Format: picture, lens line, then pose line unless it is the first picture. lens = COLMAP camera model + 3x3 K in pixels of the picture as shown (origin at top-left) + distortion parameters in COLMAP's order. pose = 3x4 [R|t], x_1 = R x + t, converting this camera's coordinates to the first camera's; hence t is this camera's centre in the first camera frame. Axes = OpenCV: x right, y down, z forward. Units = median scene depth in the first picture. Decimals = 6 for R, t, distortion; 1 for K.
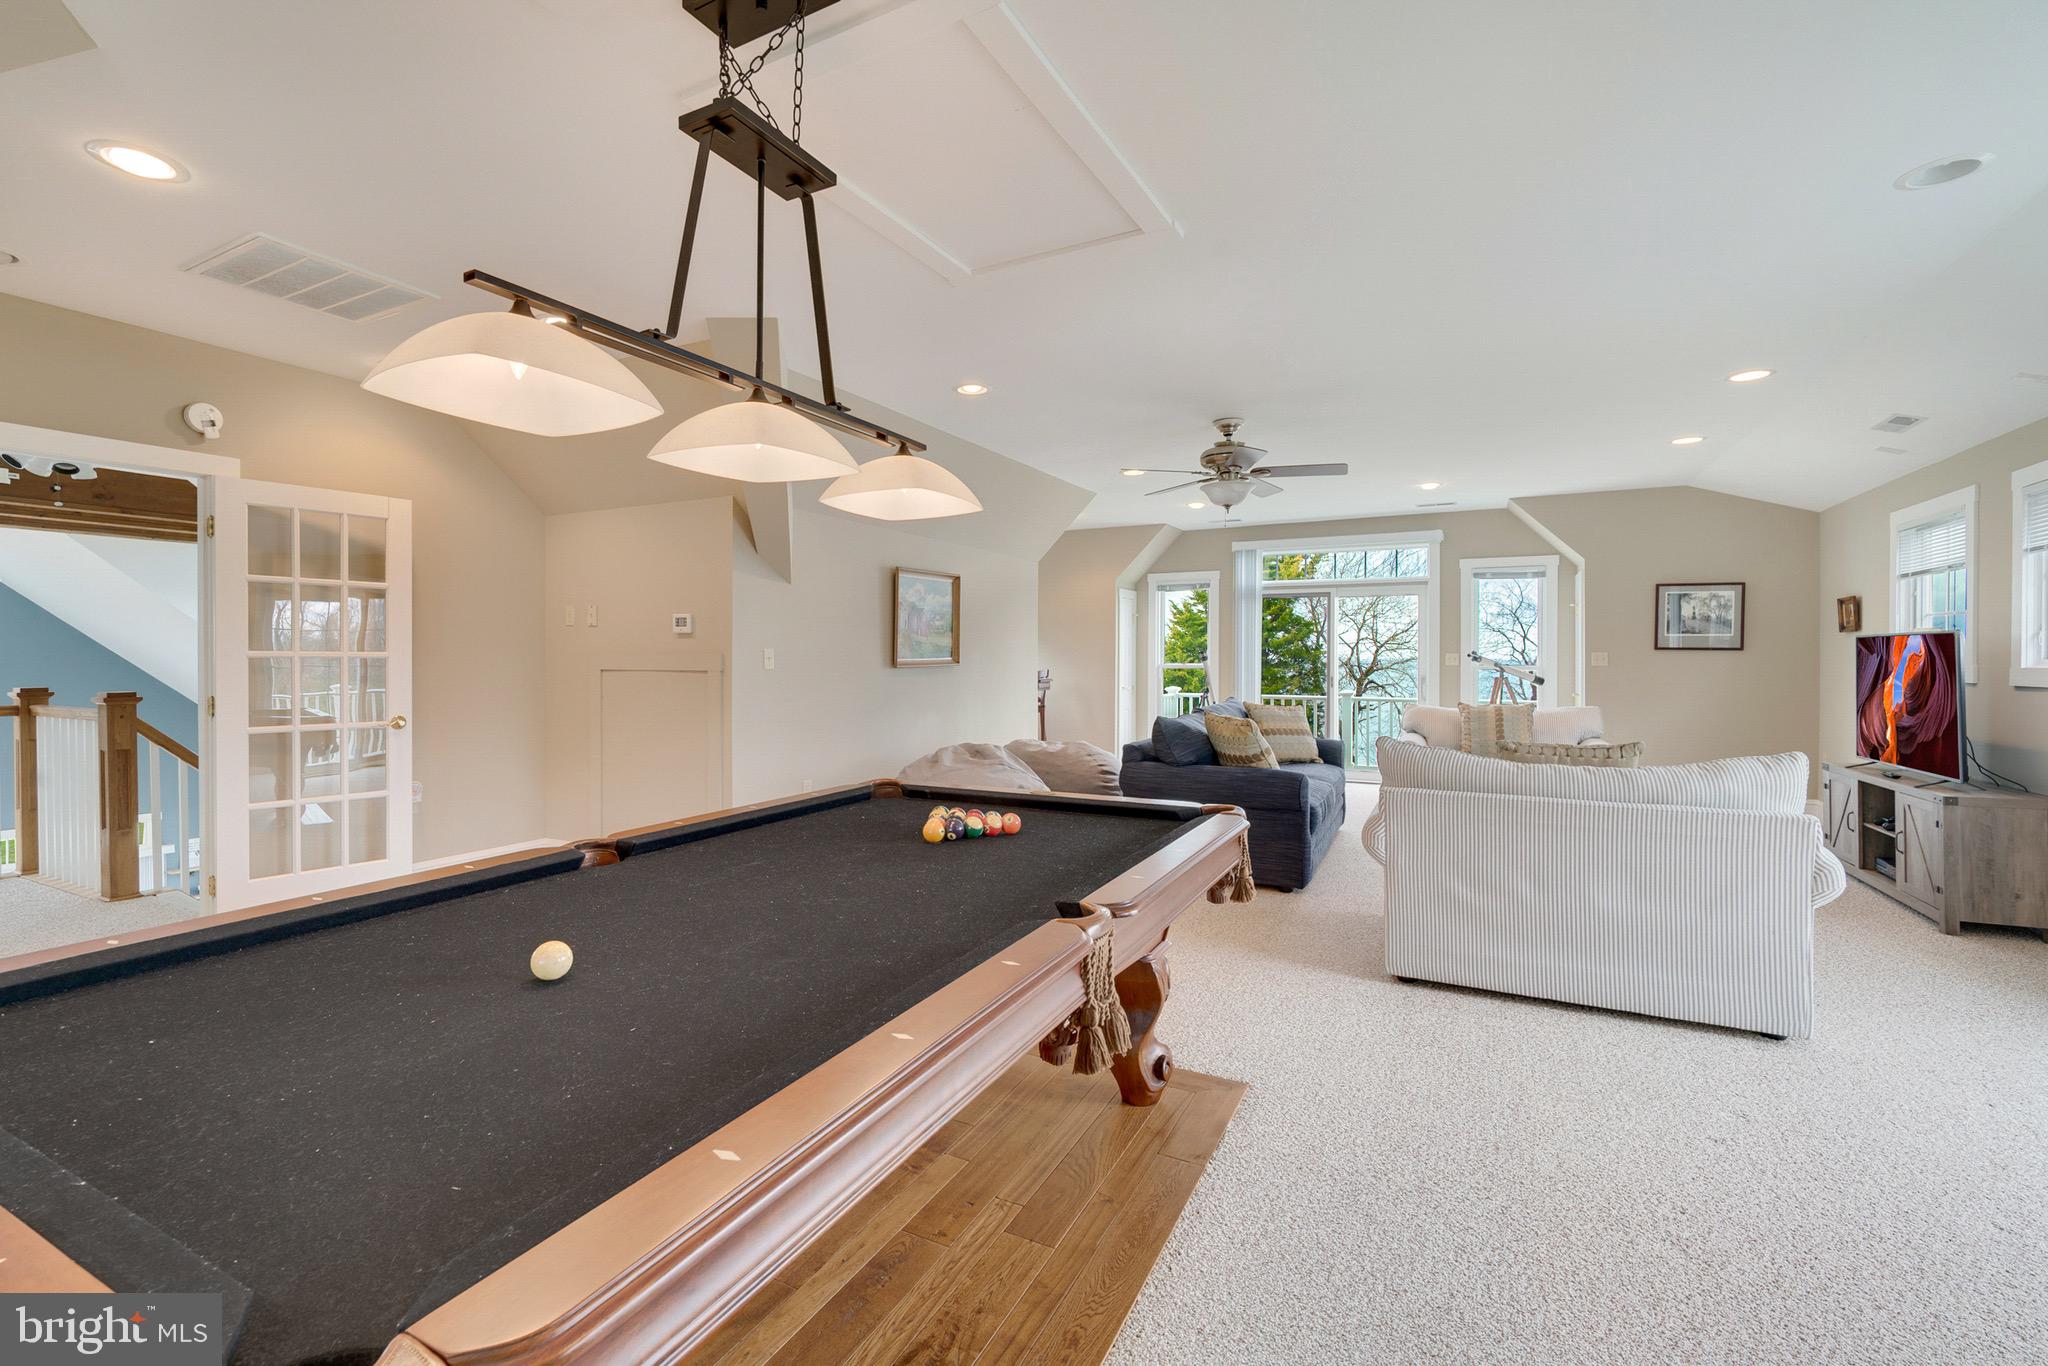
lens RADIAL K [[900.6, 0, 1024.0], [0, 900.6, 683.0], [0, 0, 1]] dist [-0.017316, 0.000182]
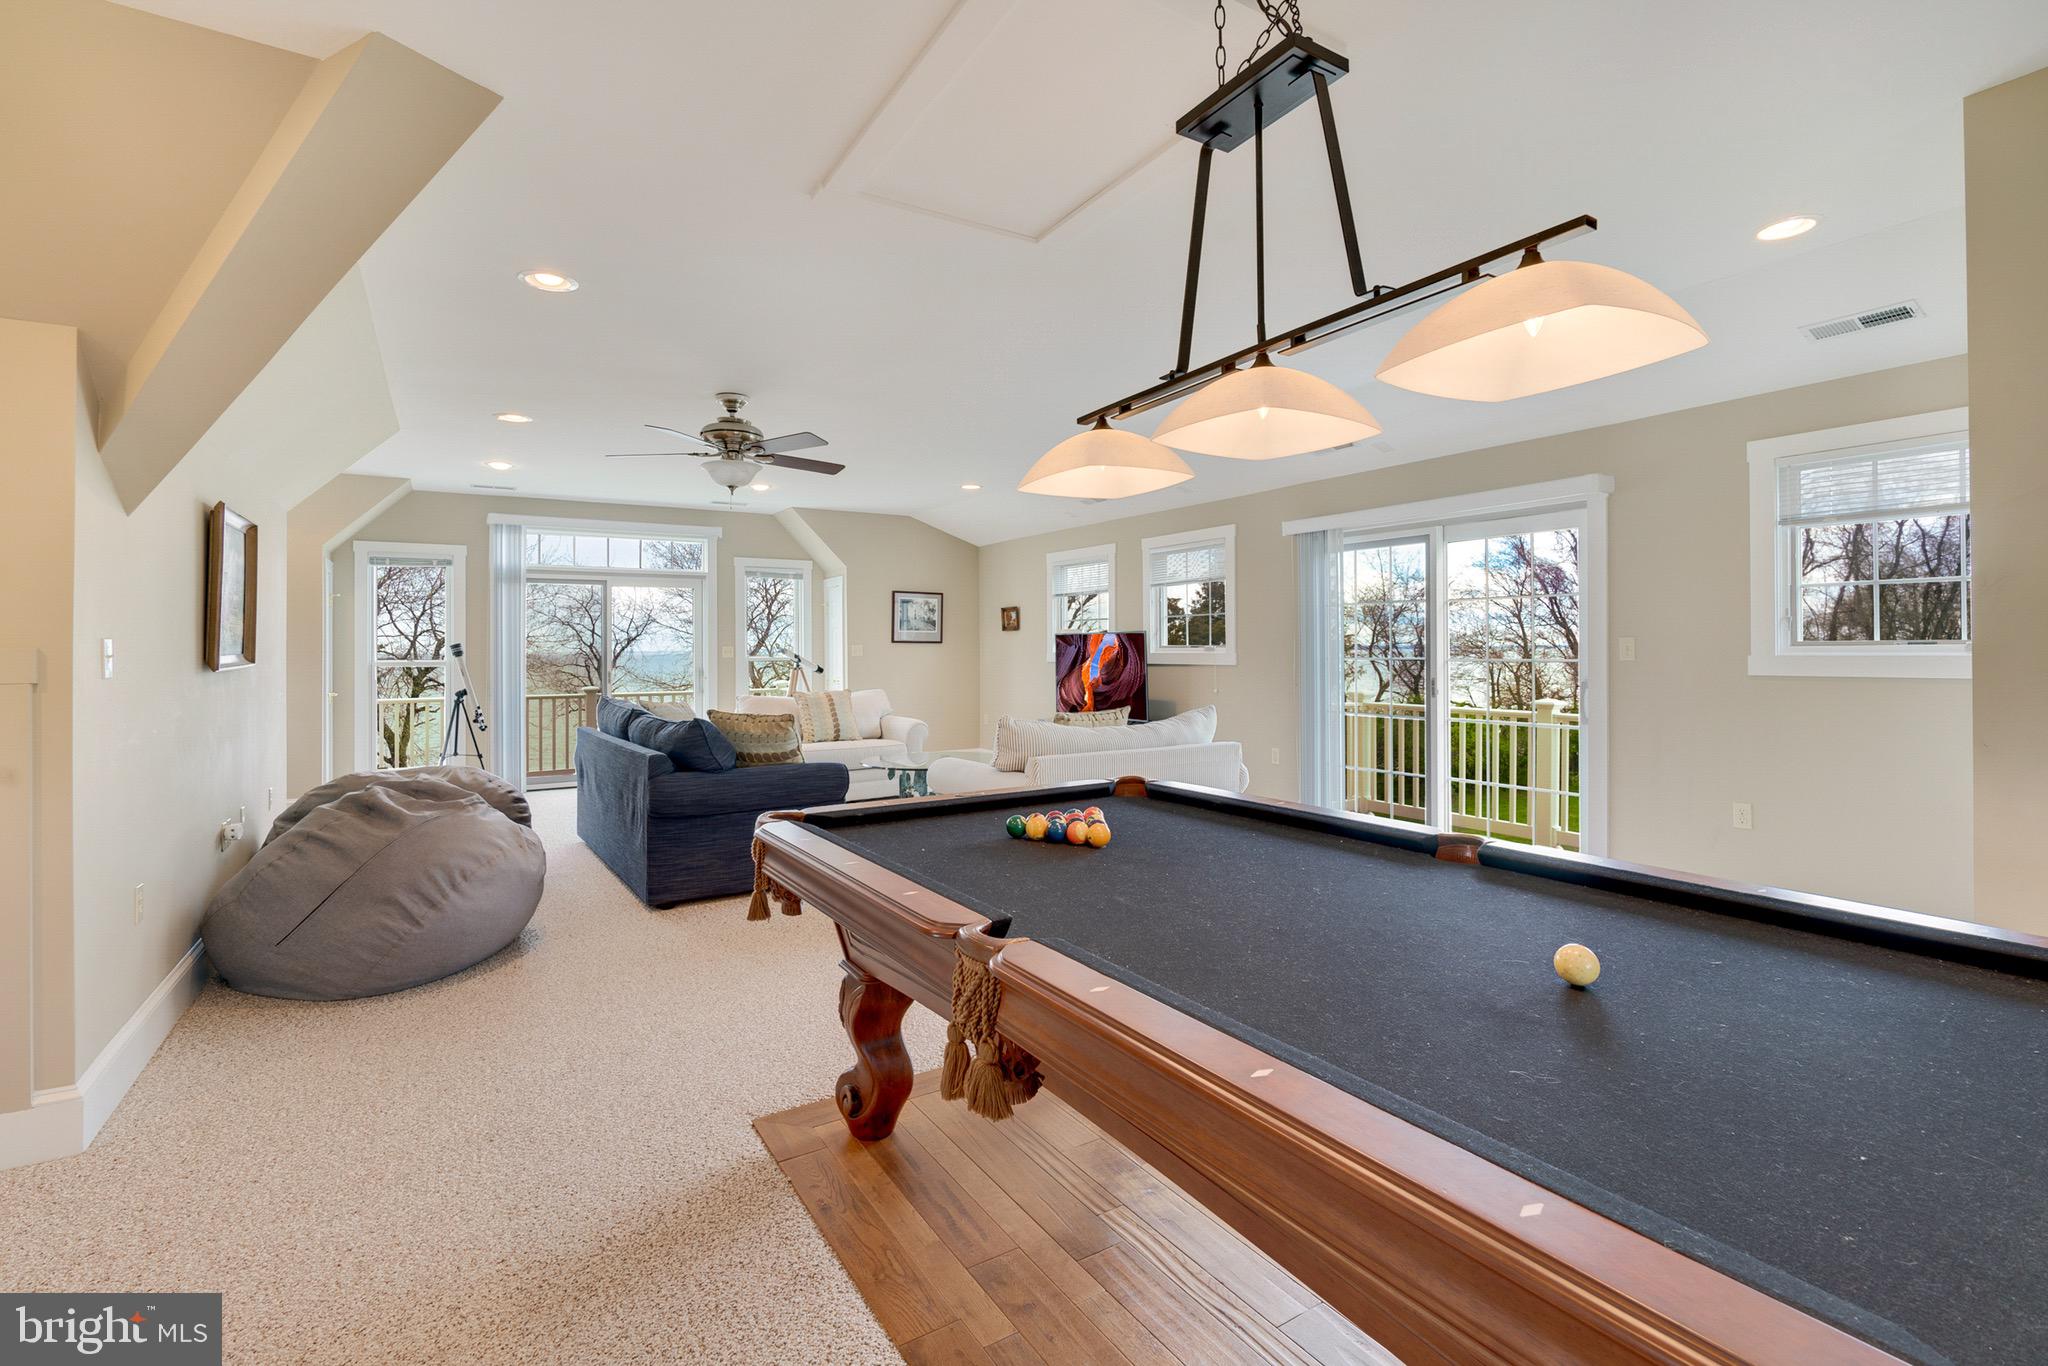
lens RADIAL K [[917.6, 0, 1021.5], [0, 917.6, 658.6], [0, 0, 1]] dist [0.000377, 0.000113]
pose [[0.515103, -0.011551, 0.857051, -0.430108], [0.029238, 0.999564, -0.004101, -0.007032], [-0.856630, 0.027170, 0.515216, 0.257050]]
